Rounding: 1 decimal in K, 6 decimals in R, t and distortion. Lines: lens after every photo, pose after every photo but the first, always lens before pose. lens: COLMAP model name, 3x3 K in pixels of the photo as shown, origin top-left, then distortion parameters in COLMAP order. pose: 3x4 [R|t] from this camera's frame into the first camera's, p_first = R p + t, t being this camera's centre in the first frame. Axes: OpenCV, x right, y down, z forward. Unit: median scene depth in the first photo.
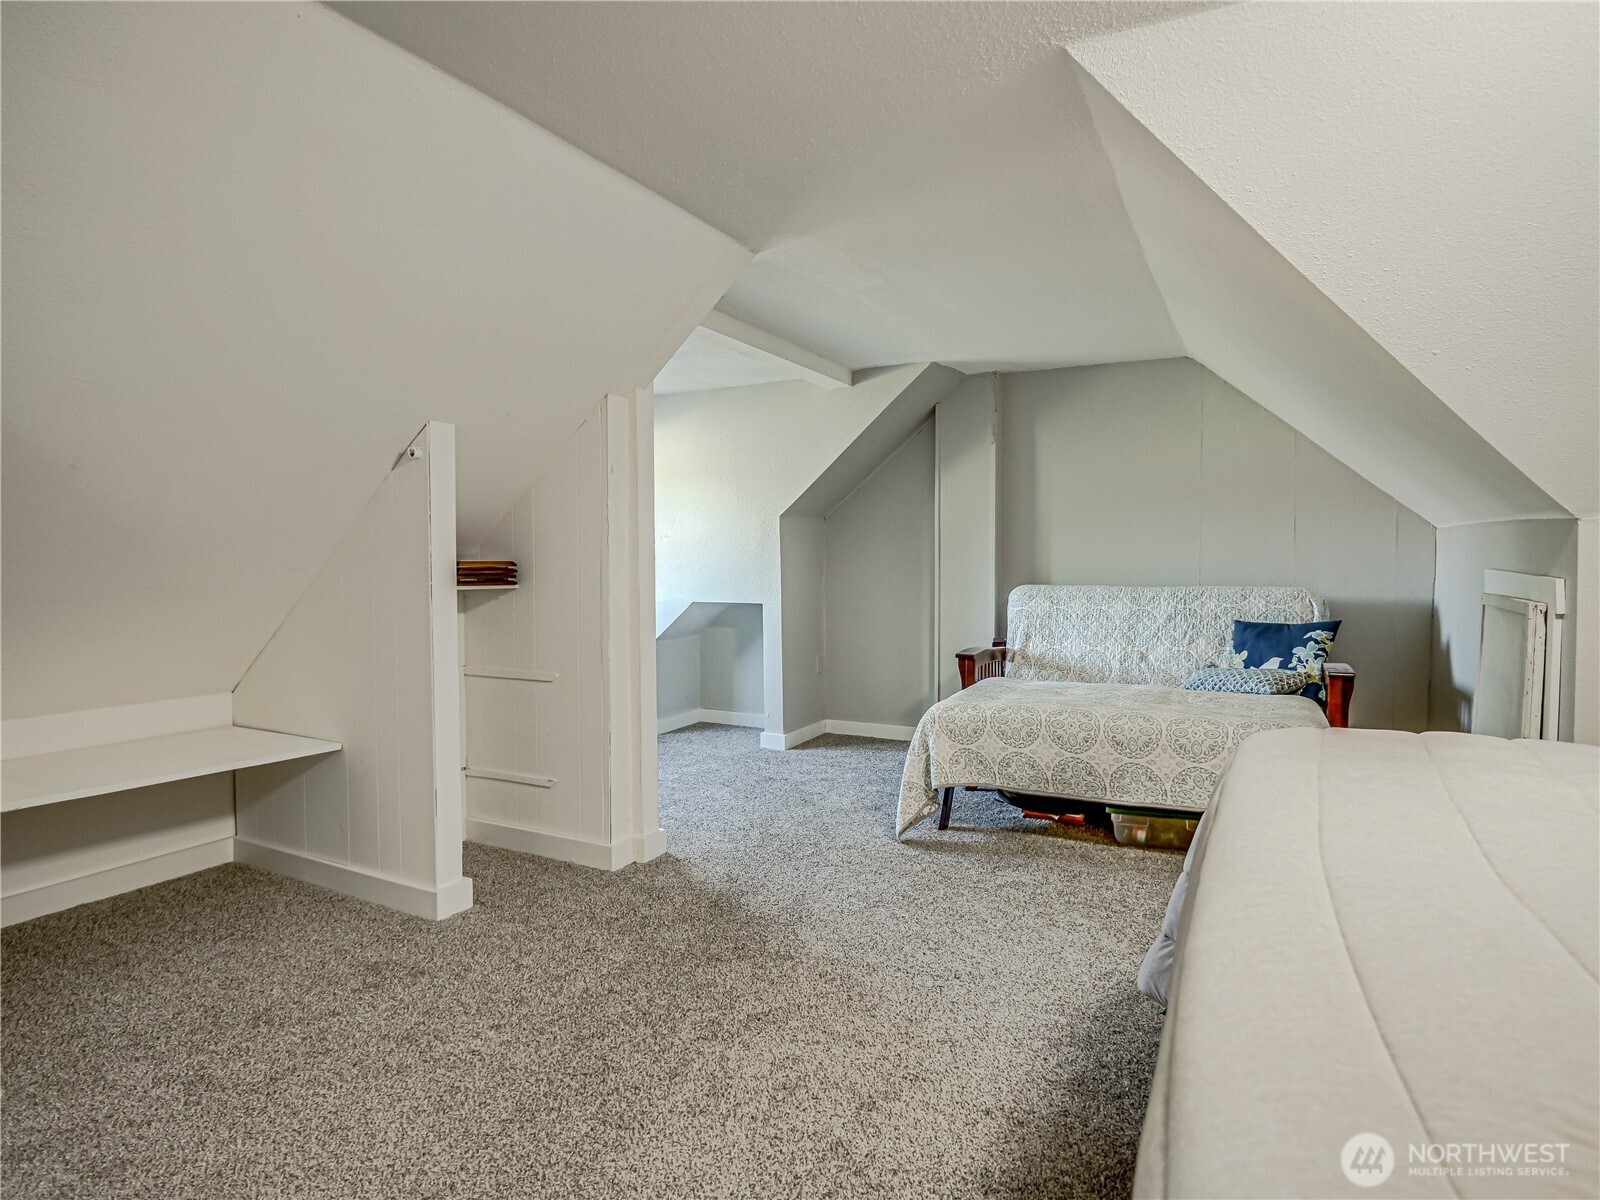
lens RADIAL K [[871.6, 0, 801.4], [0, 871.6, 593.4], [0, 0, 1]] dist [-0.014860, 0.002422]
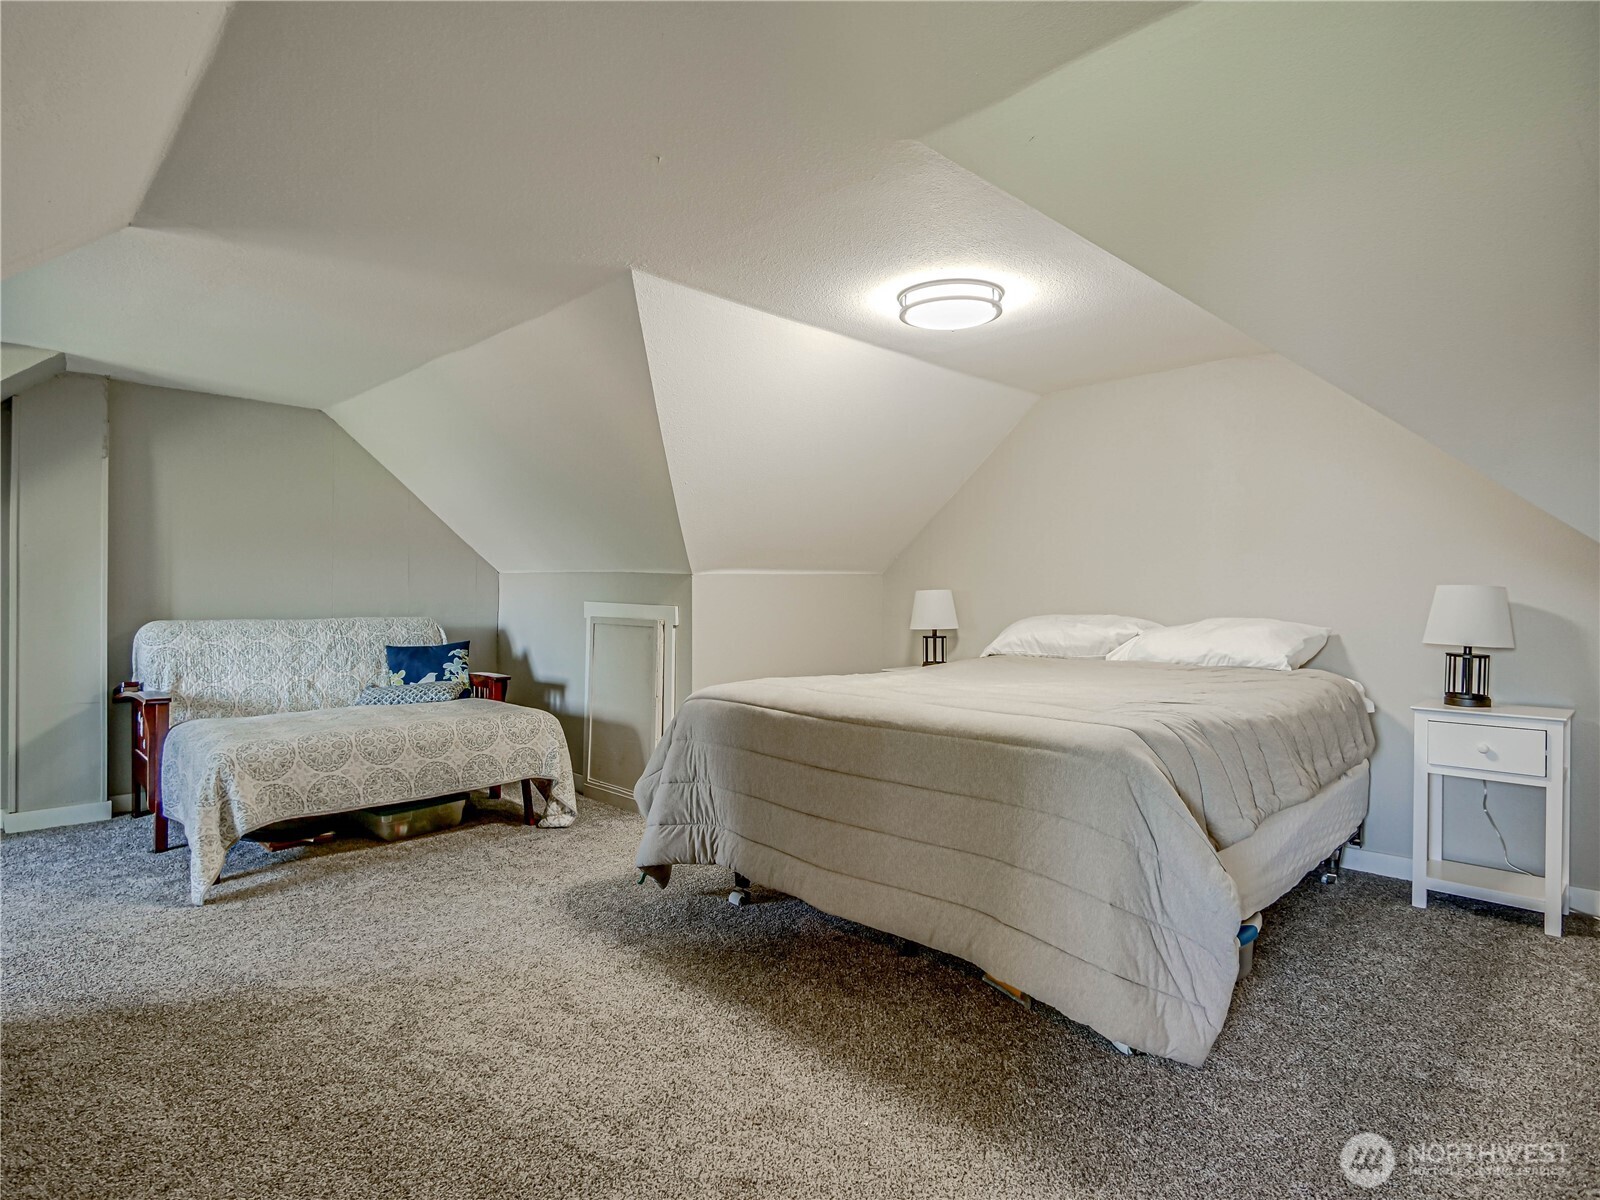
lens RADIAL K [[871.6, 0, 801.4], [0, 871.6, 593.4], [0, 0, 1]] dist [-0.014860, 0.002422]
pose [[0.302543, 0.007855, 0.953103, -0.493489], [0.030766, 0.999364, -0.018002, -0.001708], [-0.952639, 0.034769, 0.302109, 0.109427]]
